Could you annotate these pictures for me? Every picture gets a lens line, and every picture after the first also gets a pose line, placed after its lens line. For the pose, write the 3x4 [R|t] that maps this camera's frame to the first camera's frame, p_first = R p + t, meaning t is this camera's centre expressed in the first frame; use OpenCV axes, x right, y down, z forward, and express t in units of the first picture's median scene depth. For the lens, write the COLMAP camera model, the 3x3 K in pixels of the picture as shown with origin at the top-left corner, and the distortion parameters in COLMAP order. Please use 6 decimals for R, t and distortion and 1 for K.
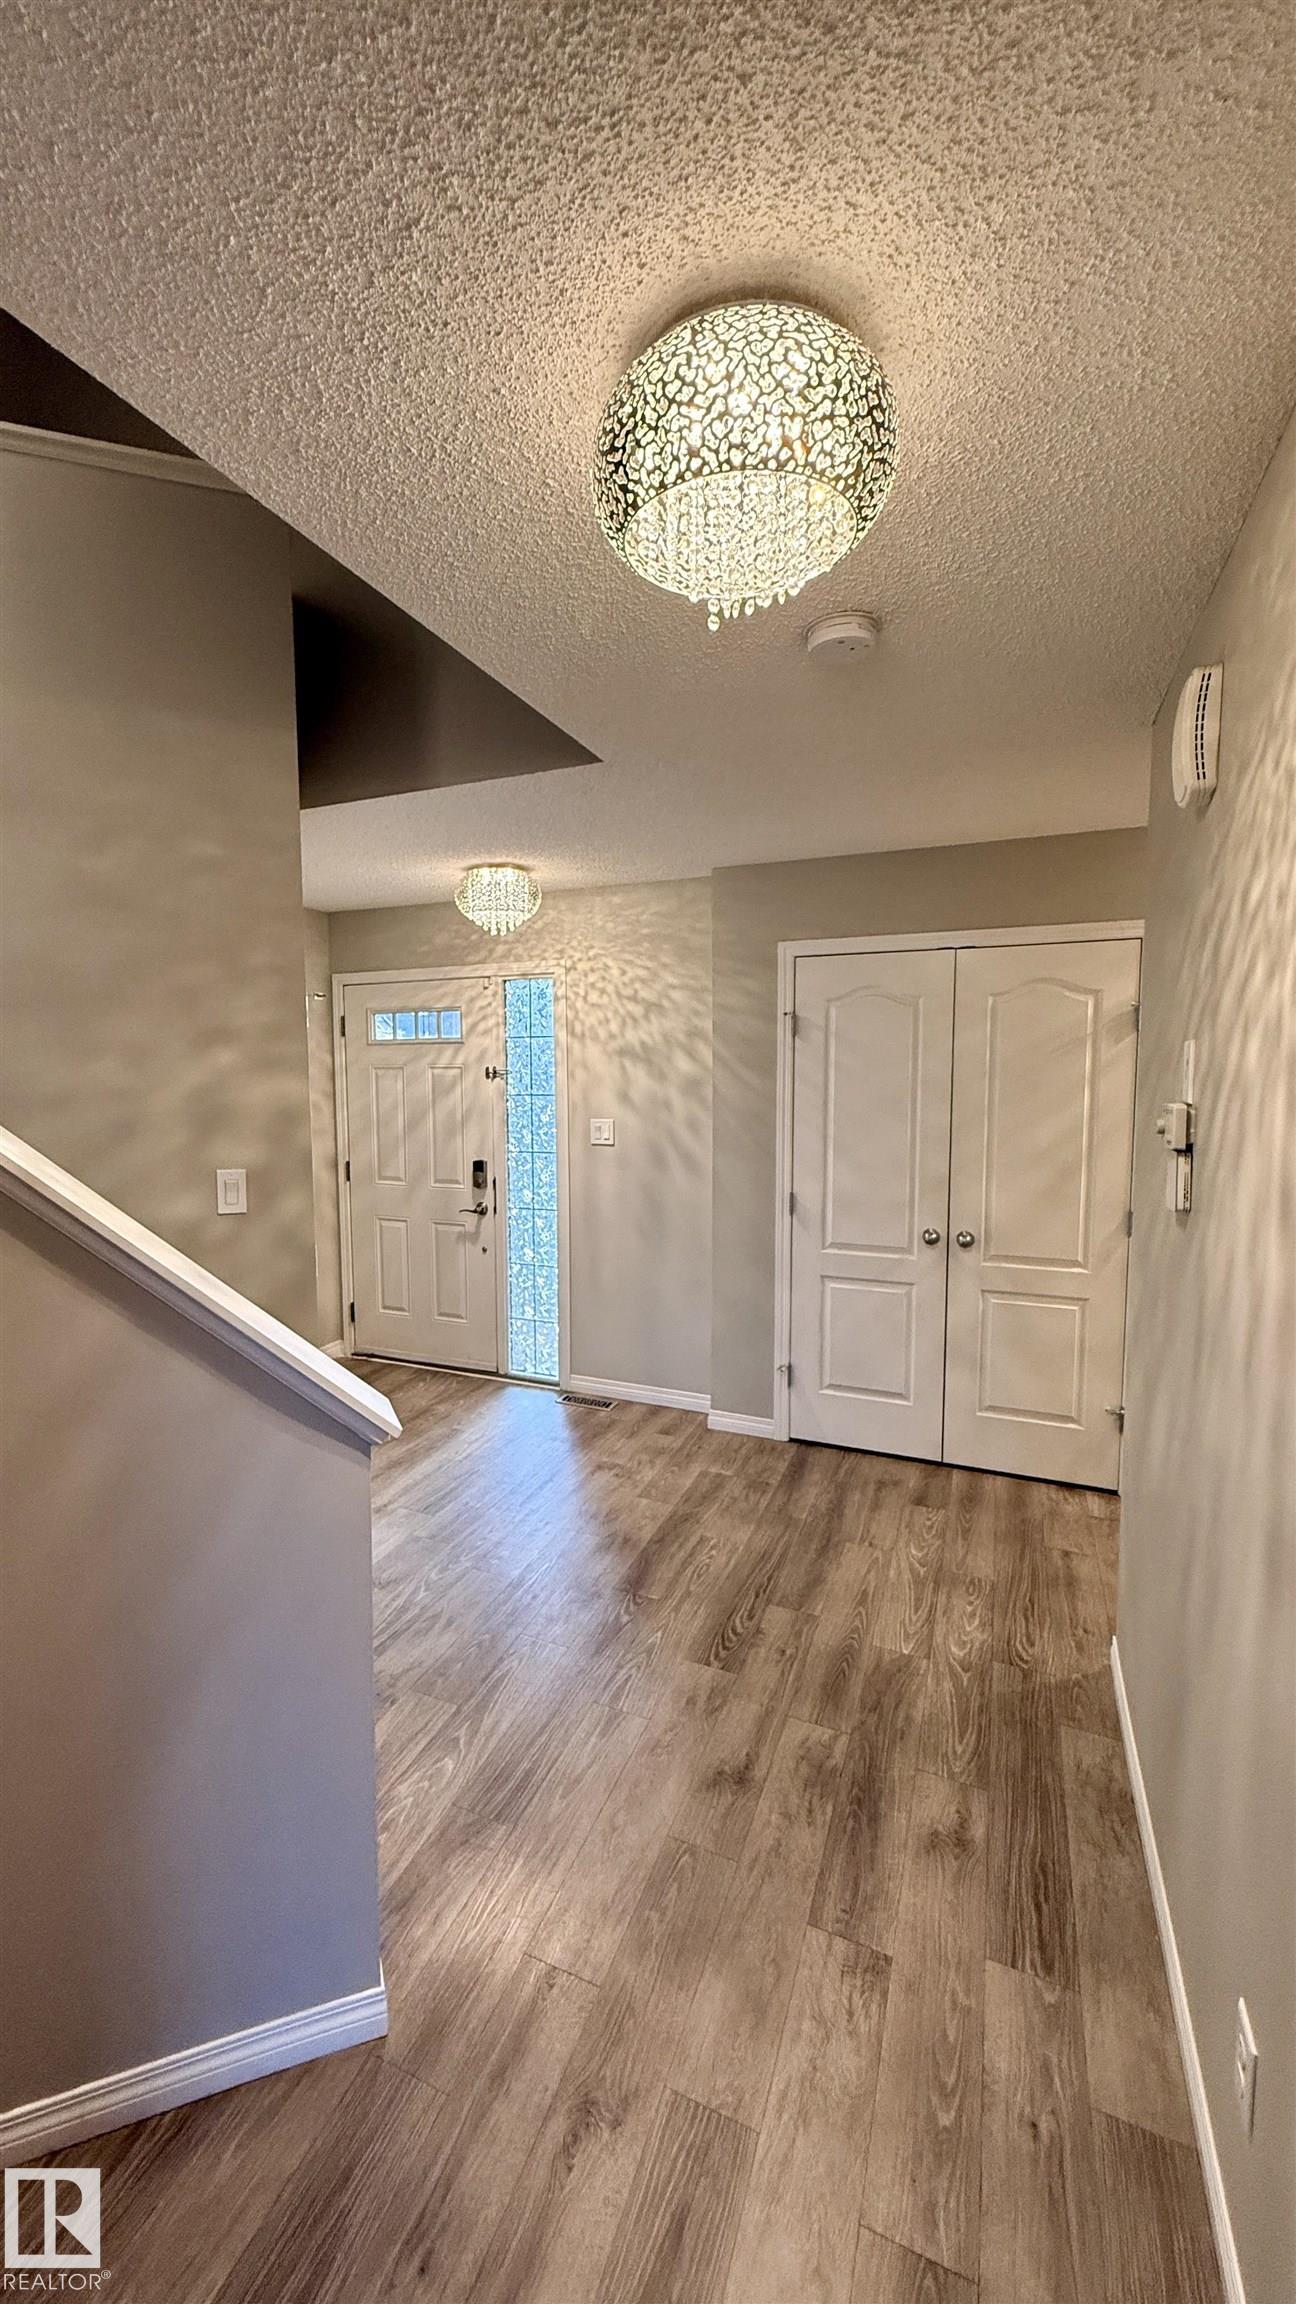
lens RADIAL K [[894.1, 0, 598.2], [0, 894.1, 1147.7], [0, 0, 1]] dist [0.001385, 0.000215]
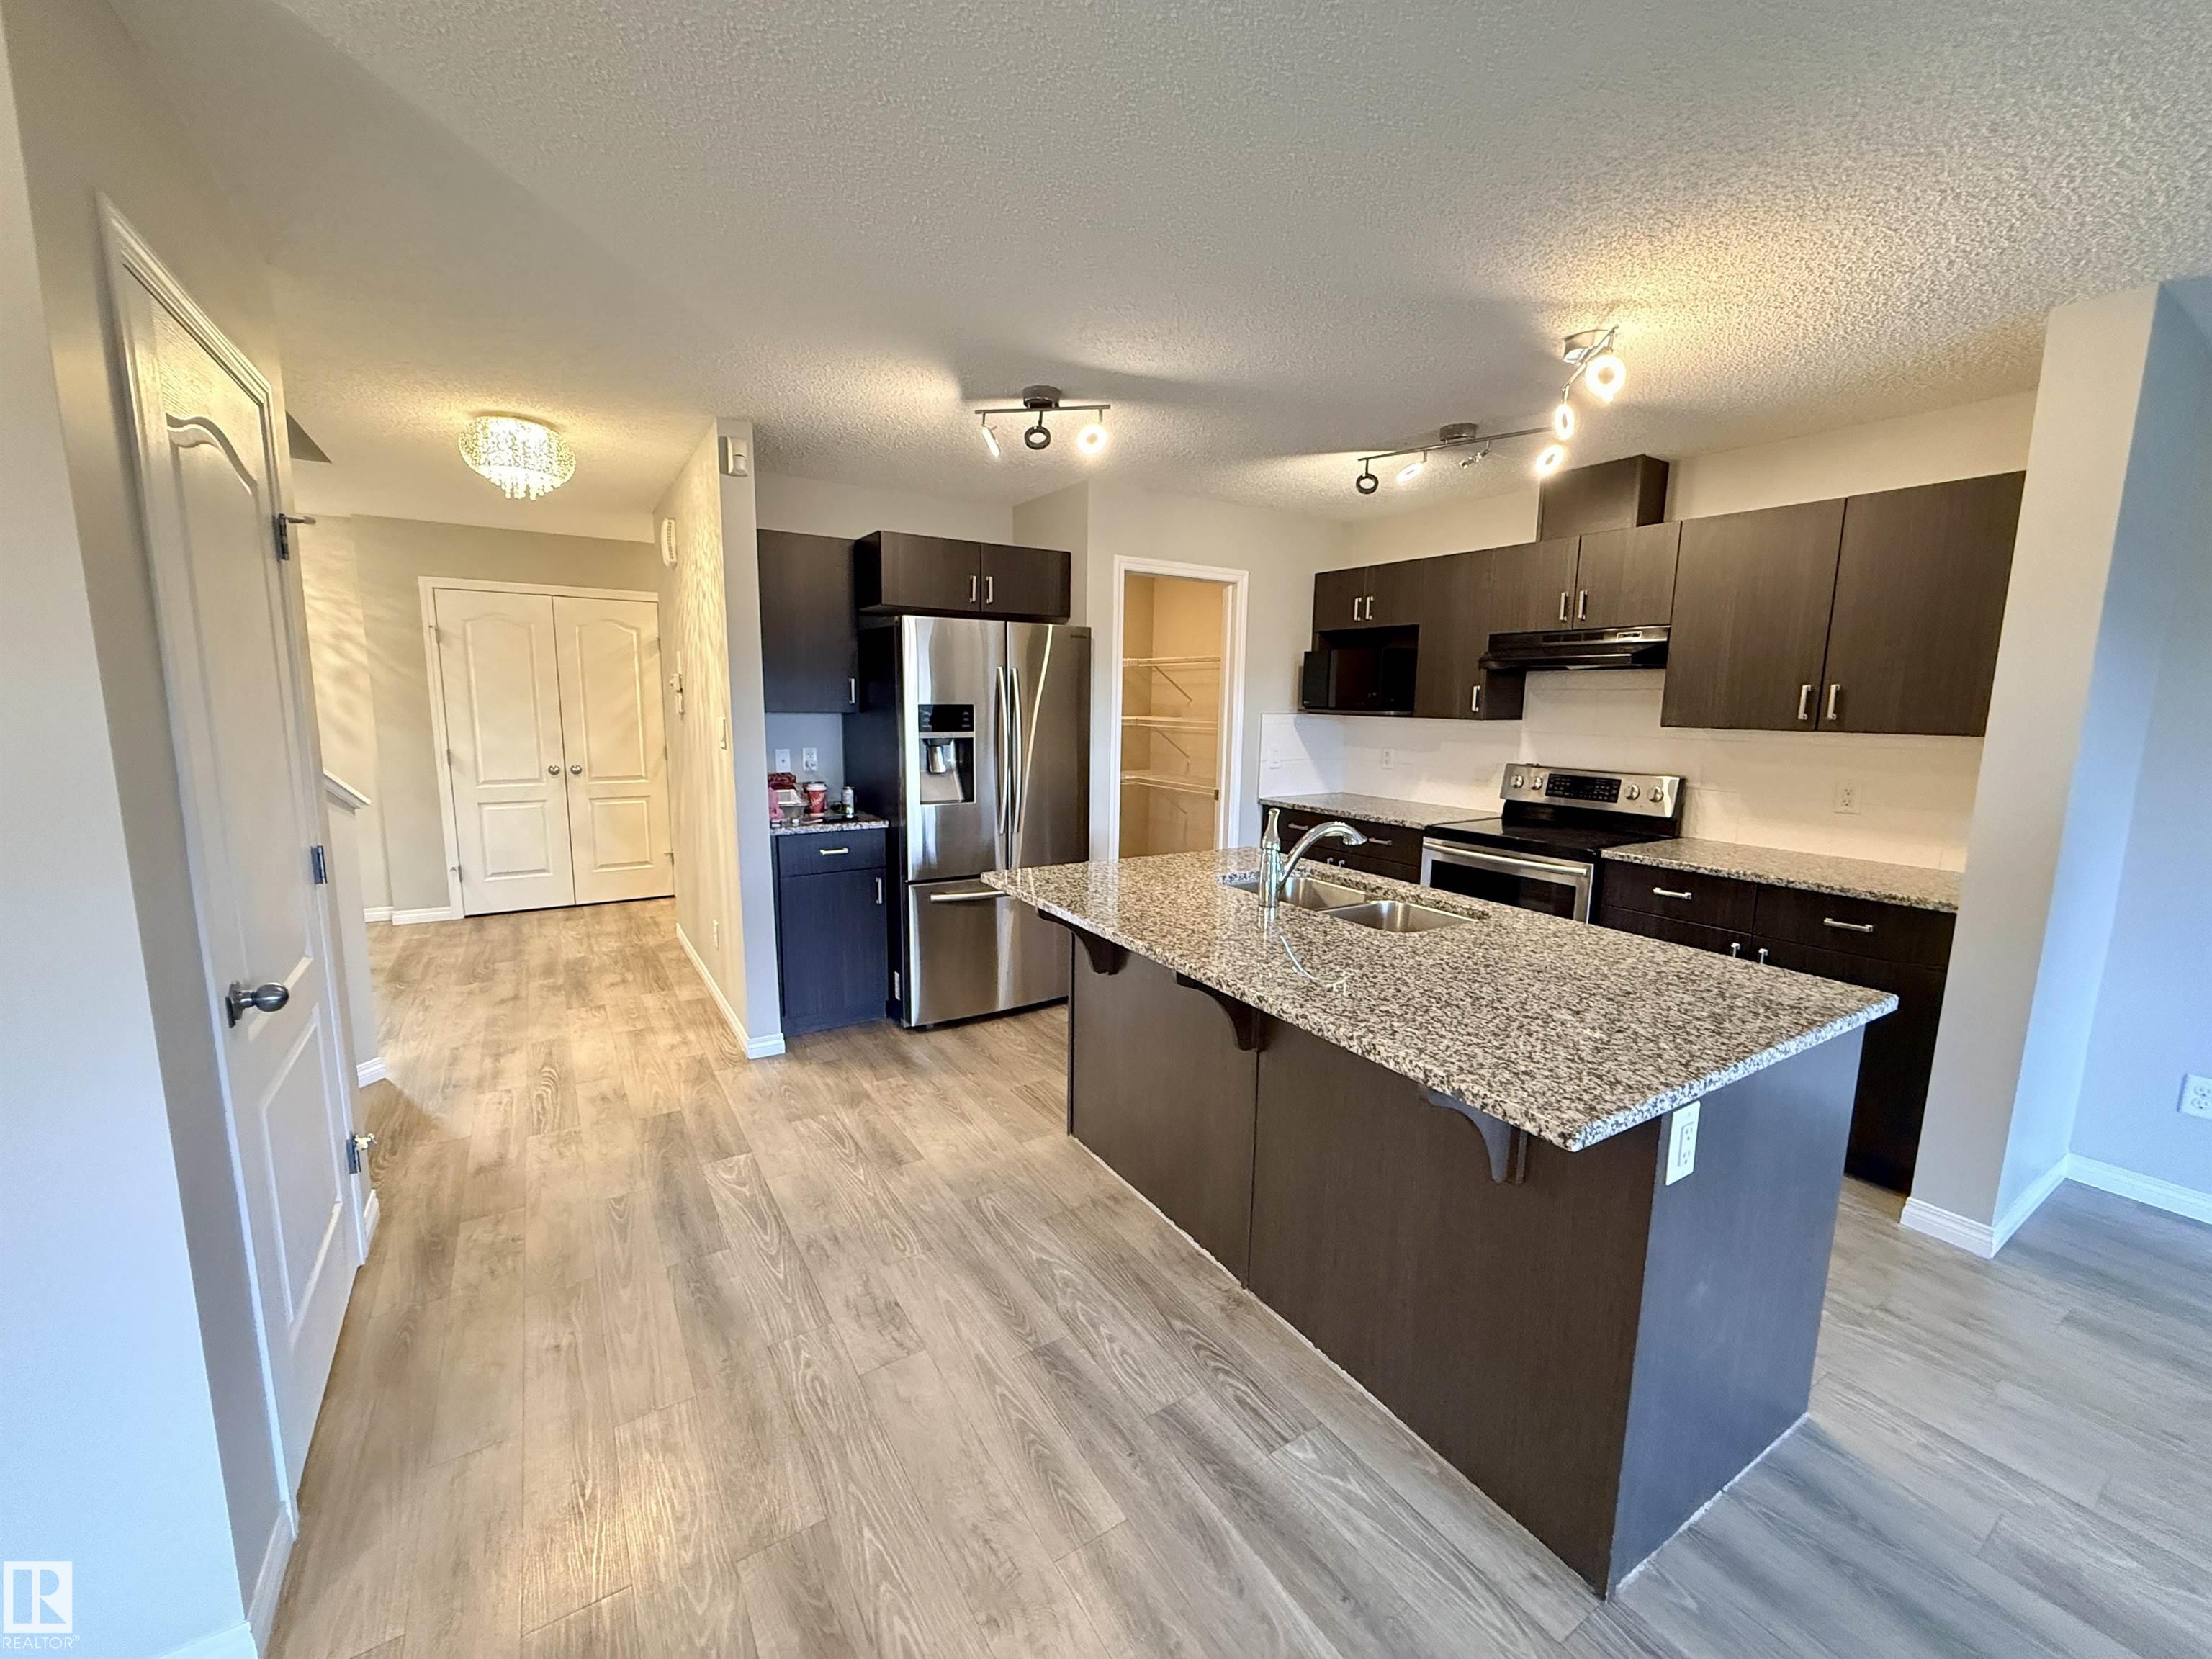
lens RADIAL K [[909.0, 0, 1106.0], [0, 909.0, 829.5], [0, 0, 1]] dist [0.000144, 0.000001]
pose [[0.551247, -0.103749, 0.827866, -0.582279], [0.061234, 0.994594, 0.083870, 0.160892], [-0.832092, 0.004460, 0.554620, -0.971658]]
